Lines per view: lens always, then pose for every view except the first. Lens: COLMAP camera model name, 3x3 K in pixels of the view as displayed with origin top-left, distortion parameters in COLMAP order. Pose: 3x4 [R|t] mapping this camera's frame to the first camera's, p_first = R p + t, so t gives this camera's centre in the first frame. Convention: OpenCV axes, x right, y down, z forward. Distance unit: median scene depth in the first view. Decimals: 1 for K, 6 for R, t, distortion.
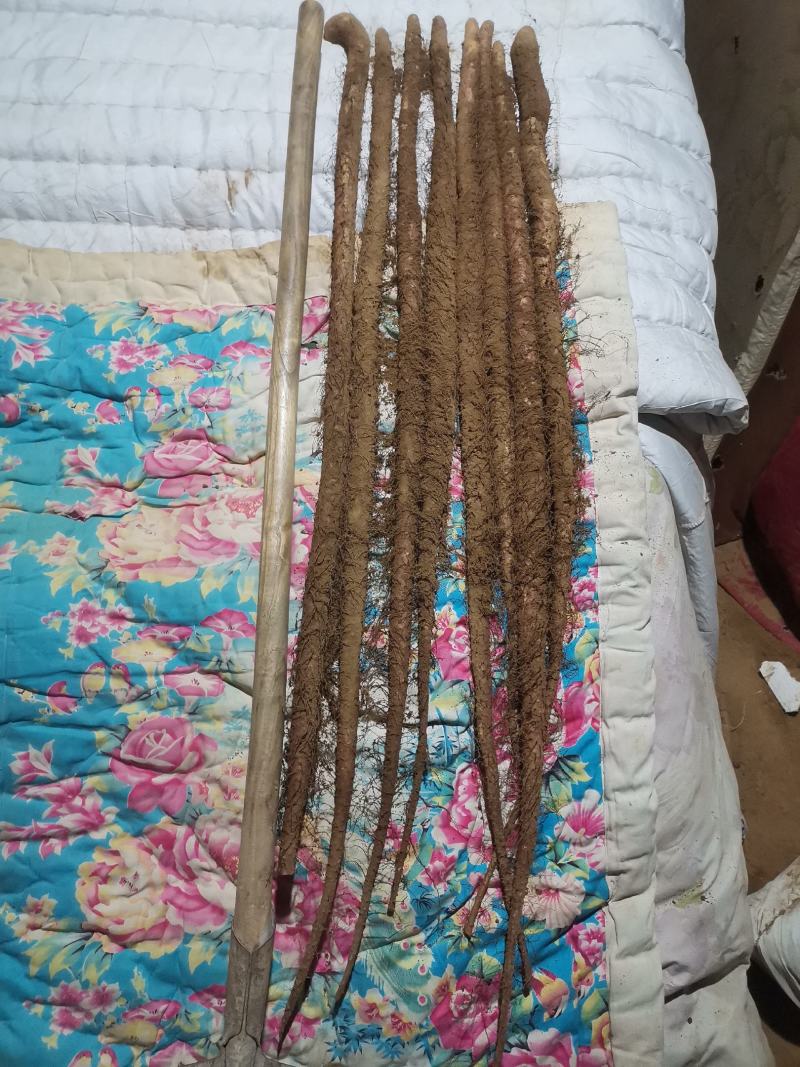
lens RADIAL K [[859.7, 0, 393.9], [0, 859.7, 535.7], [0, 0, 1]] dist [0.029382, -0.018340]
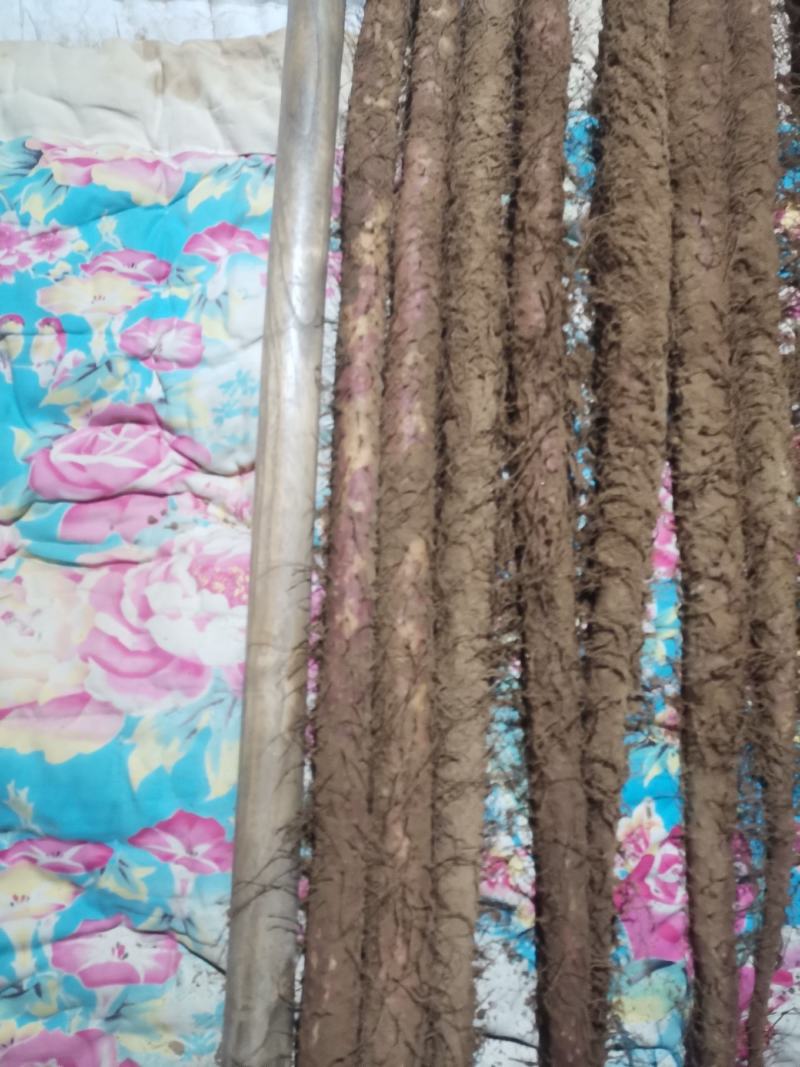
lens RADIAL K [[859.7, 0, 406.7], [0, 859.7, 529.3], [0, 0, 1]] dist [0.029382, -0.018340]
pose [[0.999578, 0.025876, -0.013198, -0.064177], [-0.024112, 0.992510, 0.119762, -0.119823], [0.016198, -0.119393, 0.992715, 0.511024]]
